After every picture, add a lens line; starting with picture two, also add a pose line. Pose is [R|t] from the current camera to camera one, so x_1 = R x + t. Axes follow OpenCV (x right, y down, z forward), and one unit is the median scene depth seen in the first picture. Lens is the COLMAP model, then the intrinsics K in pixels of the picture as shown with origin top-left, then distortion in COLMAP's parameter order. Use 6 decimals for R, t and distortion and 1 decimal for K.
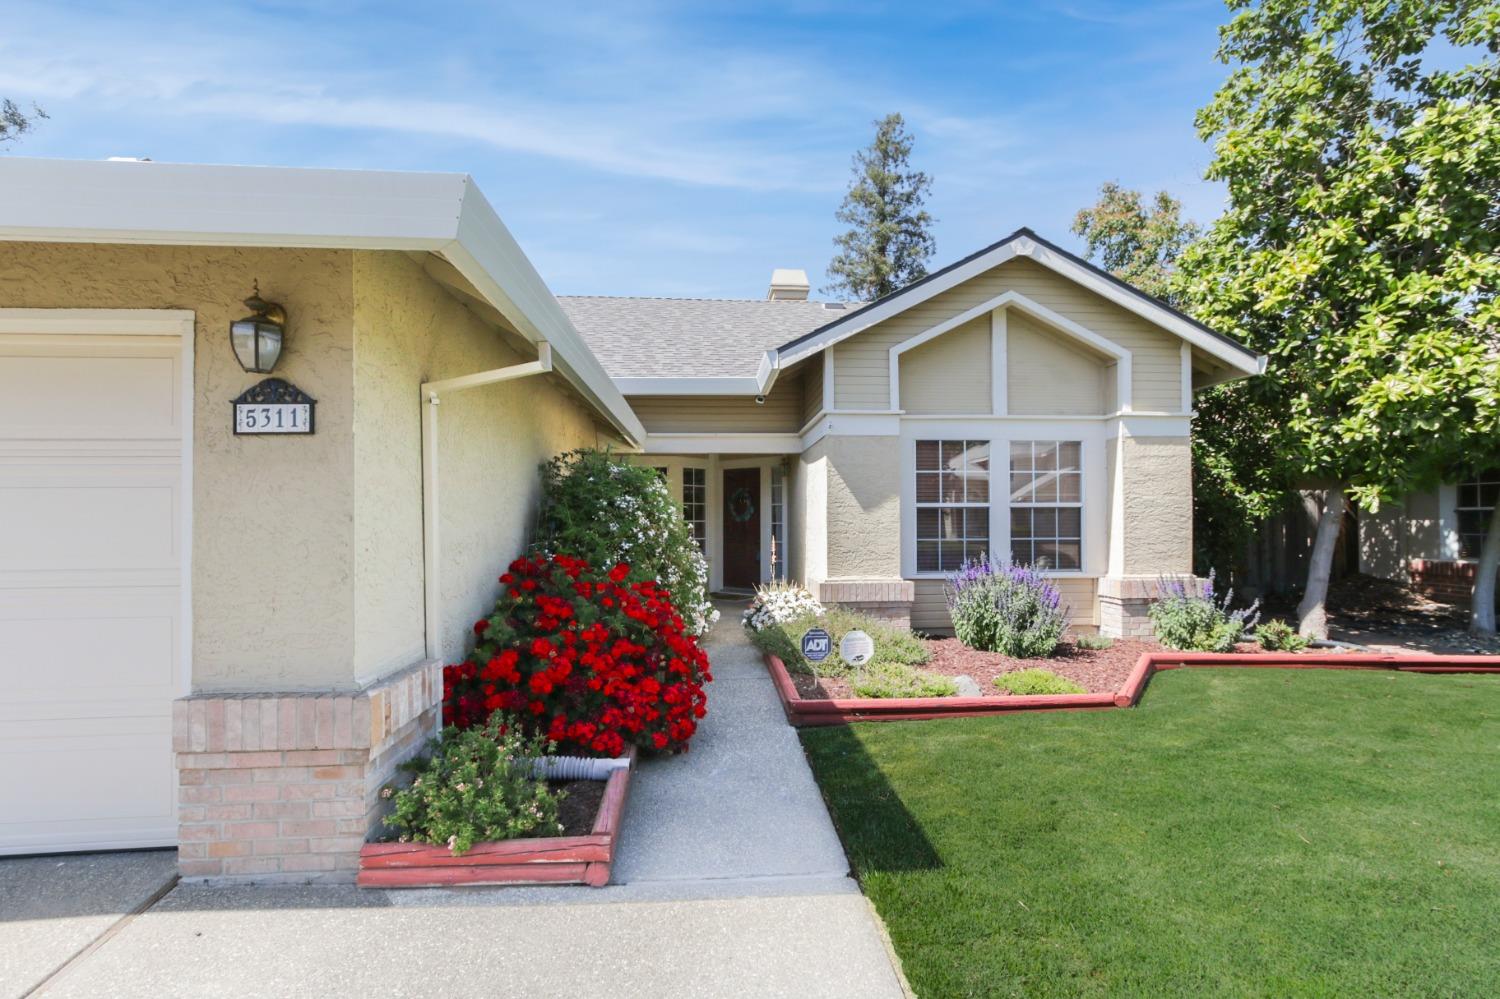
lens RADIAL K [[672.1, 0, 756.9], [0, 672.1, 514.3], [0, 0, 1]] dist [0.000733, 0.000239]
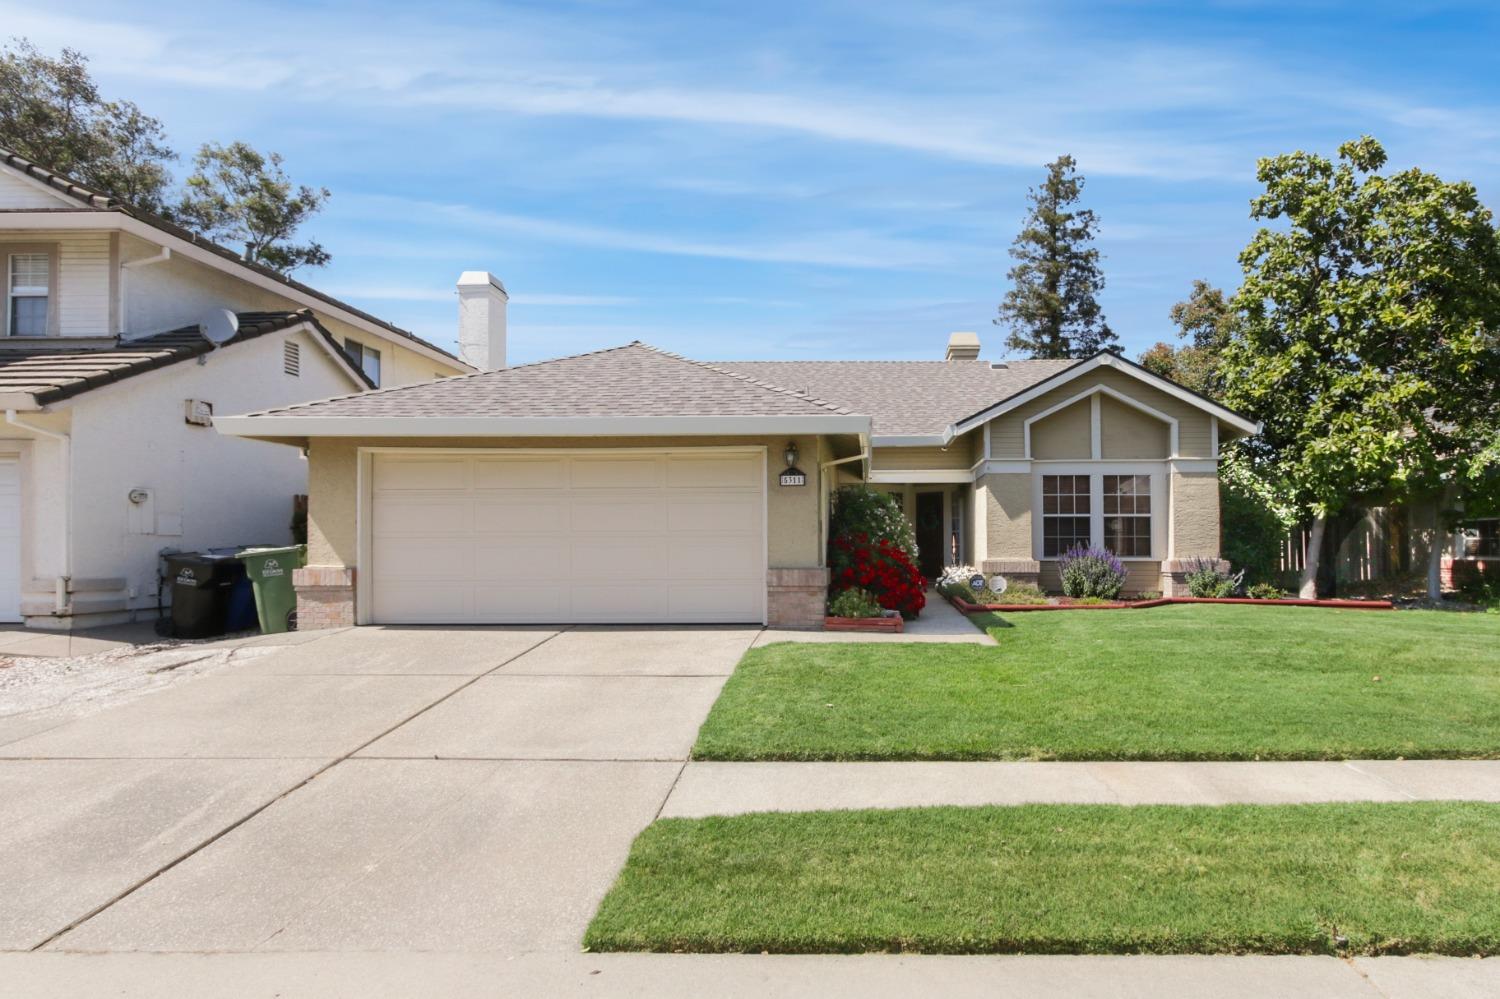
lens RADIAL K [[783.3, 0, 824.9], [0, 783.3, 503.4], [0, 0, 1]] dist [-0.001131, 0.000041]
pose [[0.991434, -0.001929, -0.130596, -0.040897], [-0.004381, 0.998837, -0.048015, 0.052691], [0.130537, 0.048176, 0.990272, -0.991852]]
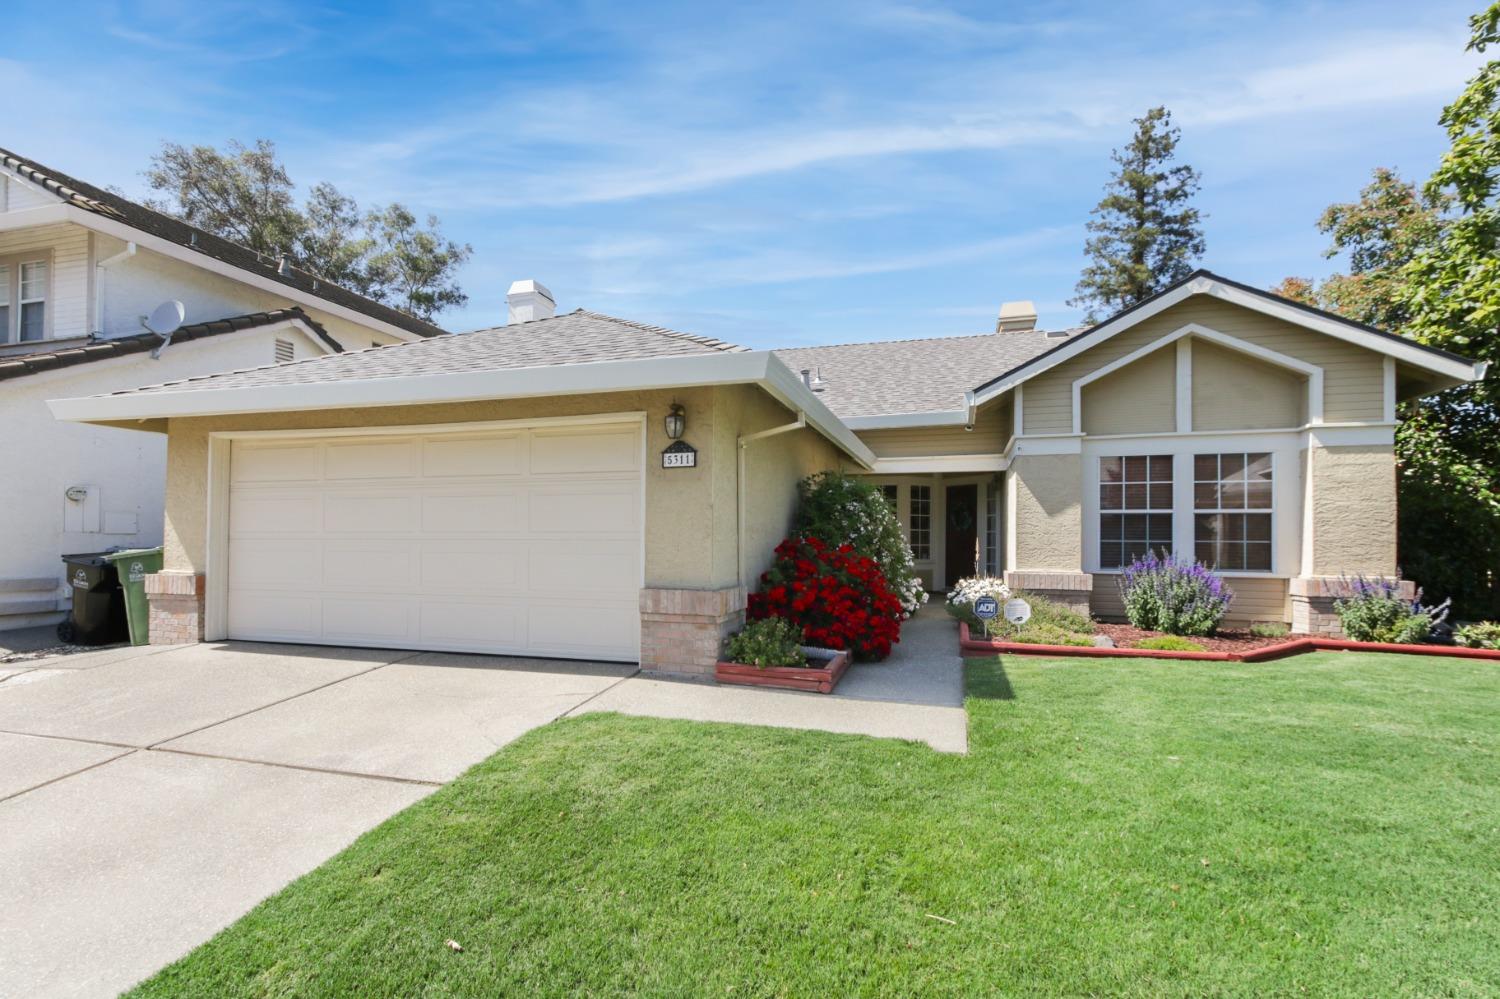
lens RADIAL K [[674.9, 0, 753.3], [0, 674.9, 524.7], [0, 0, 1]] dist [0.009675, 0.000020]
pose [[0.931091, 0.003988, -0.364764, 0.108042], [-0.010607, 0.999813, -0.016142, 0.036593], [0.364632, 0.018898, 0.930960, -0.349134]]
